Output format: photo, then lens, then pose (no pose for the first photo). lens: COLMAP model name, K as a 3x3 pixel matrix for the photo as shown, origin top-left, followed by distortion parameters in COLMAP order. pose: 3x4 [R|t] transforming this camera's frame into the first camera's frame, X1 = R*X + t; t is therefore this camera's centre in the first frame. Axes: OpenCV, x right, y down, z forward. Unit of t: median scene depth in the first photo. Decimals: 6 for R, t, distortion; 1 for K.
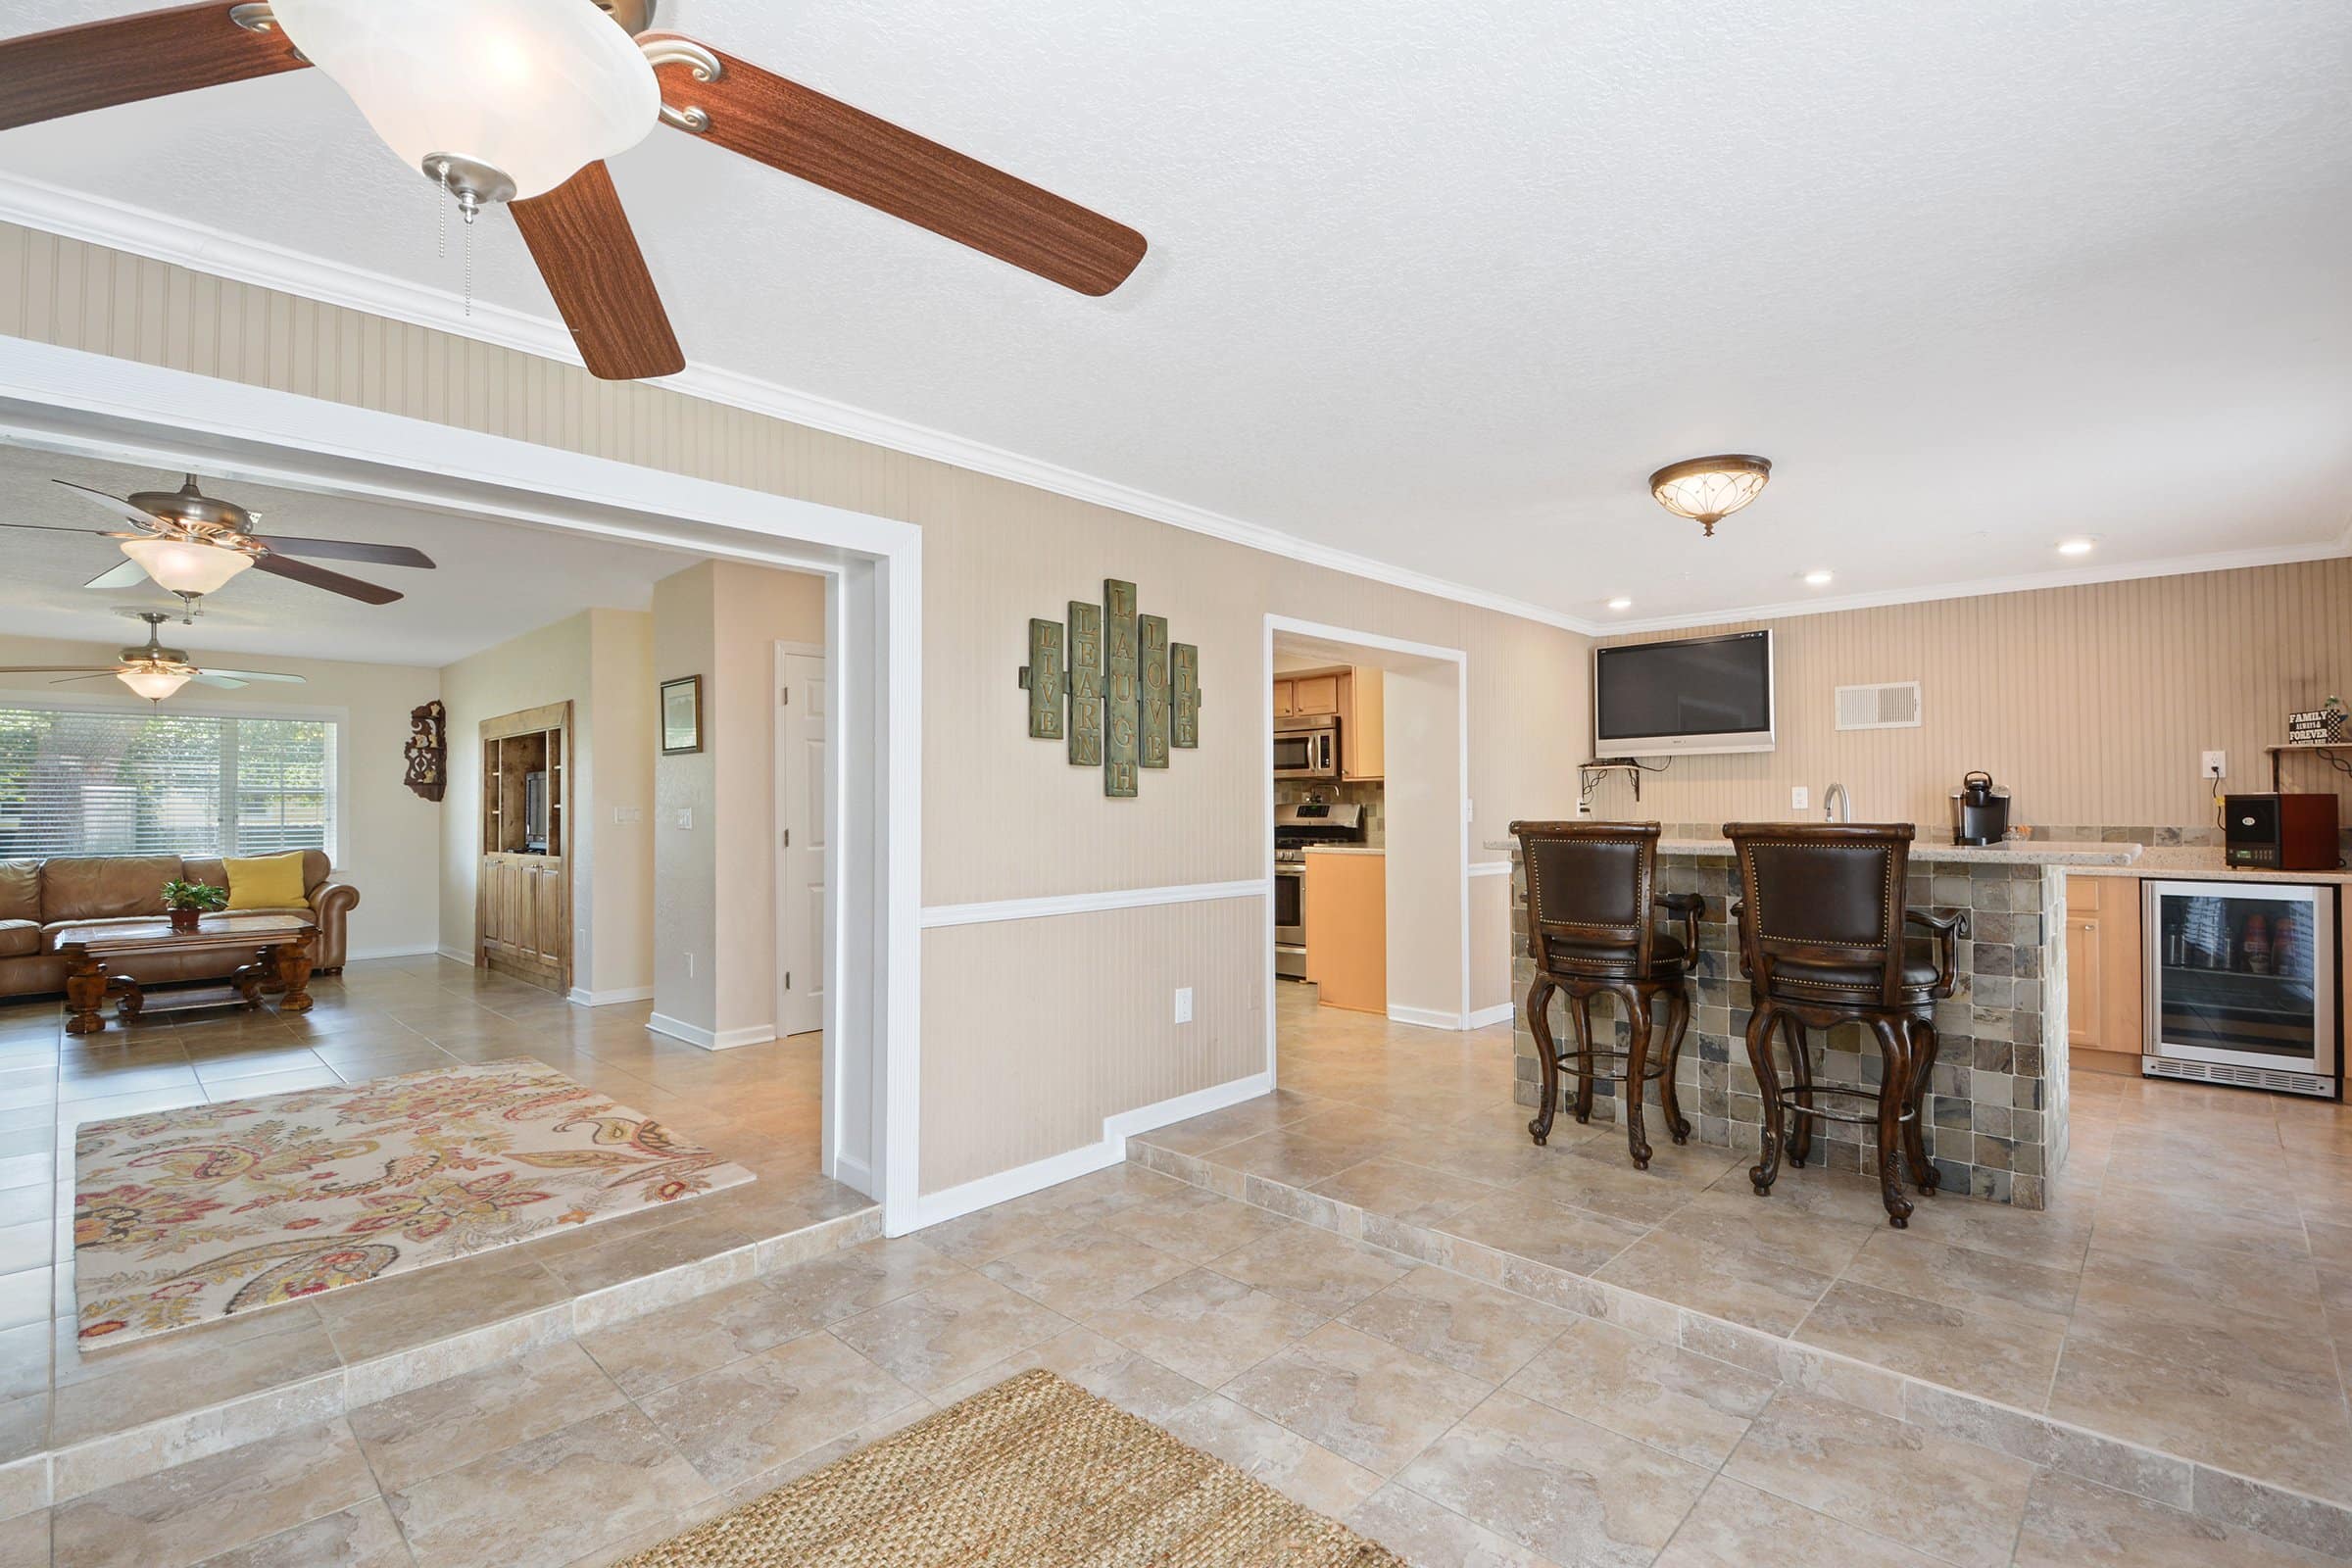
lens RADIAL K [[1060.8, 0, 1176.0], [0, 1060.8, 784.0], [0, 0, 1]] dist [0.009019, -0.015558]
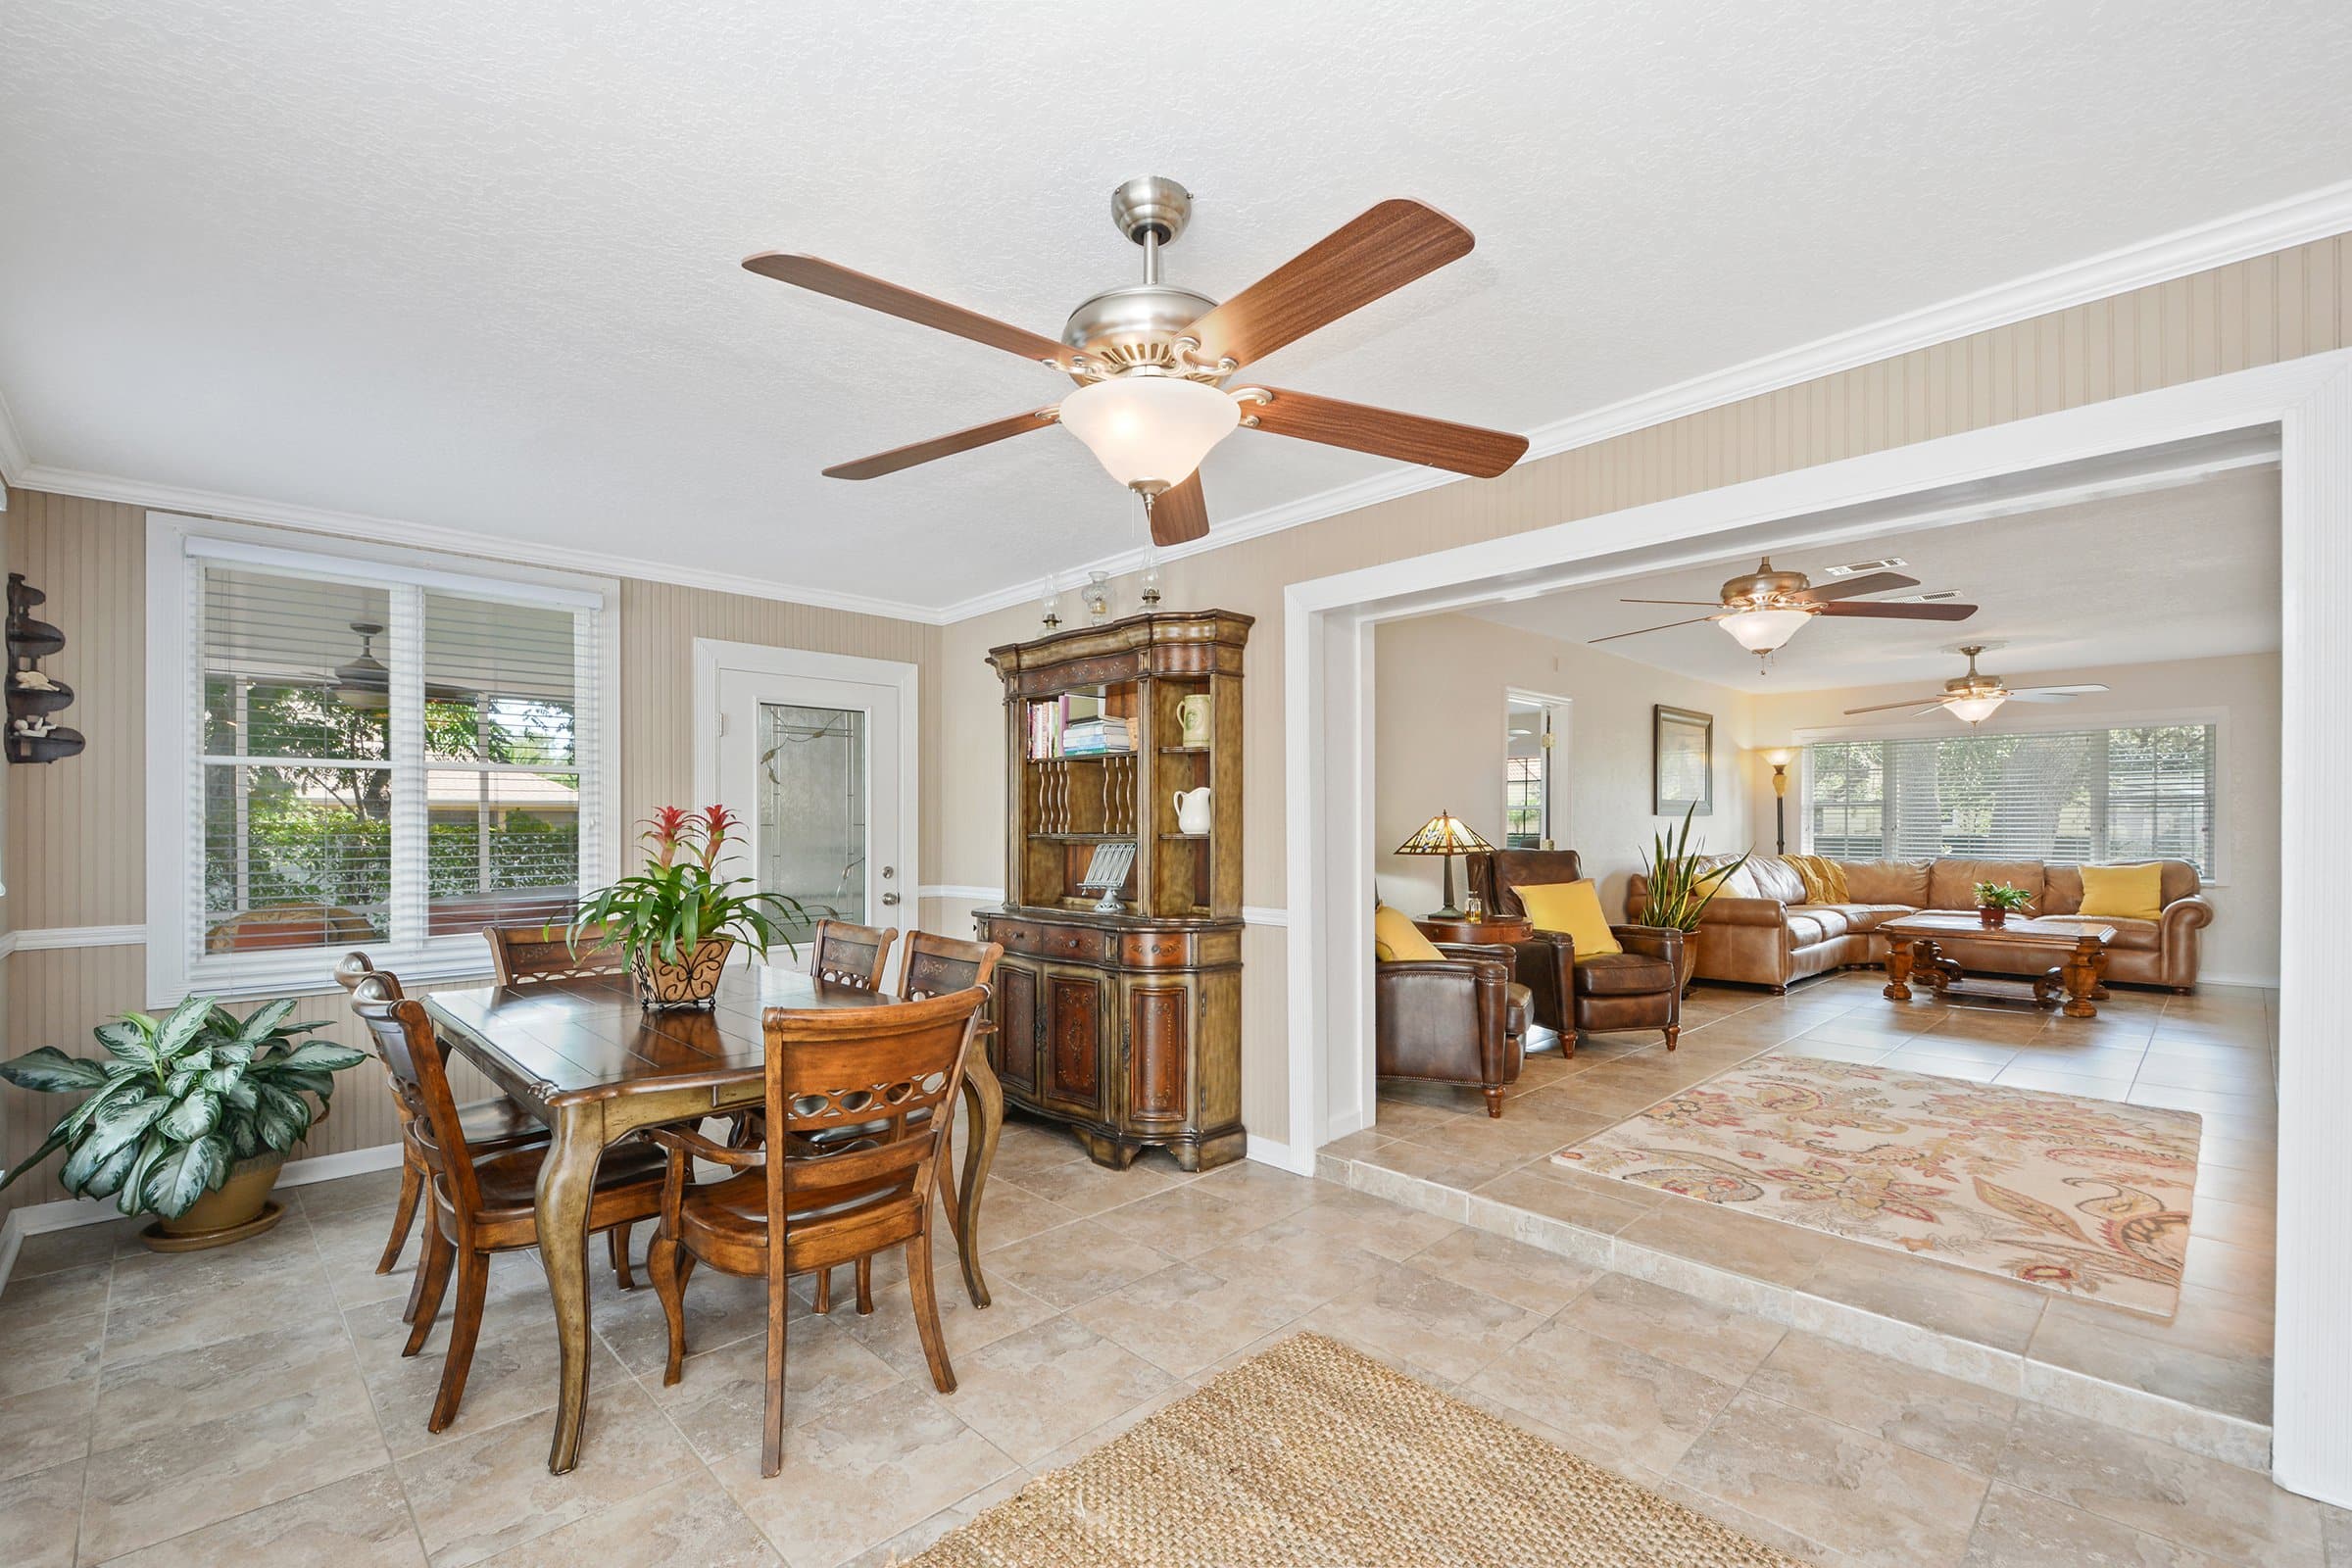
lens RADIAL K [[1016.3, 0, 1169.1], [0, 1016.3, 829.4], [0, 0, 1]] dist [0.036265, -0.022132]
pose [[-0.045084, 0.012193, -0.998909, 0.272174], [0.023141, 0.999670, 0.011158, 0.004664], [0.998715, -0.022612, -0.045351, 0.261075]]
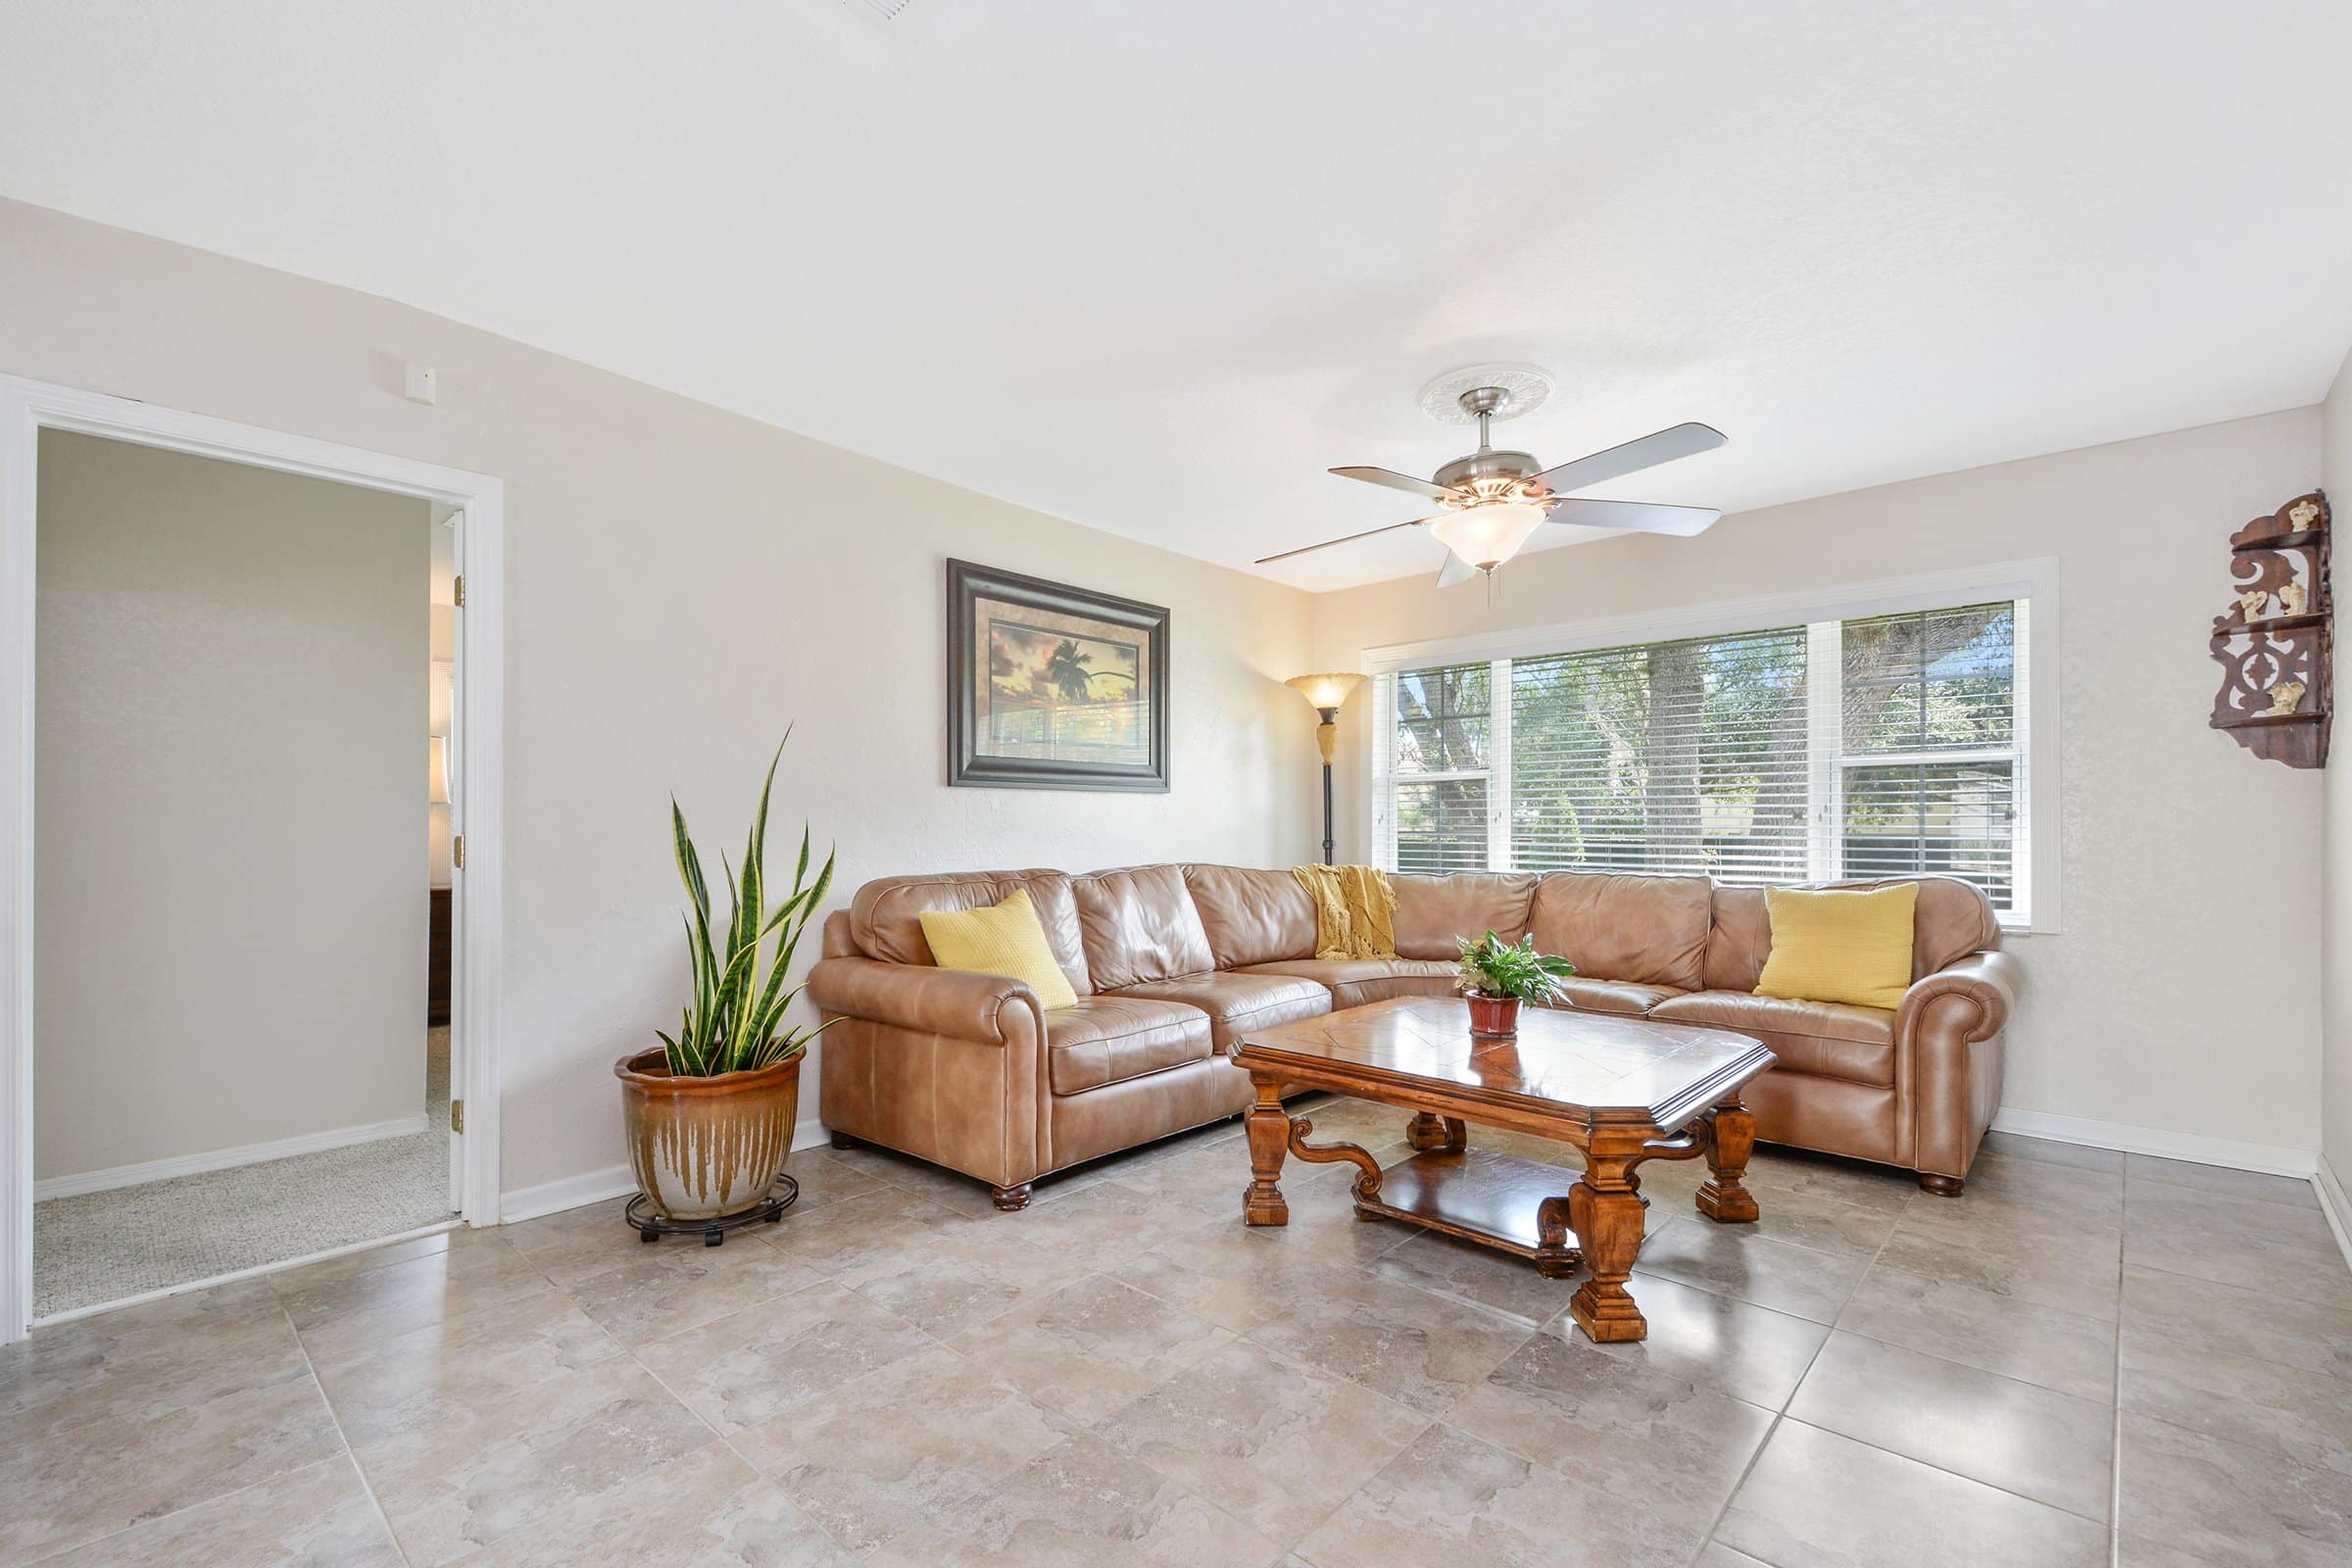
lens RADIAL K [[1011.2, 0, 1175.0], [0, 1011.2, 825.6], [0, 0, 1]] dist [0.027538, -0.000245]
pose [[0.027551, 0.005821, -0.999603, -0.711083], [0.020990, 0.999759, 0.006400, 0.051942], [0.999400, -0.021158, 0.027422, 1.217467]]
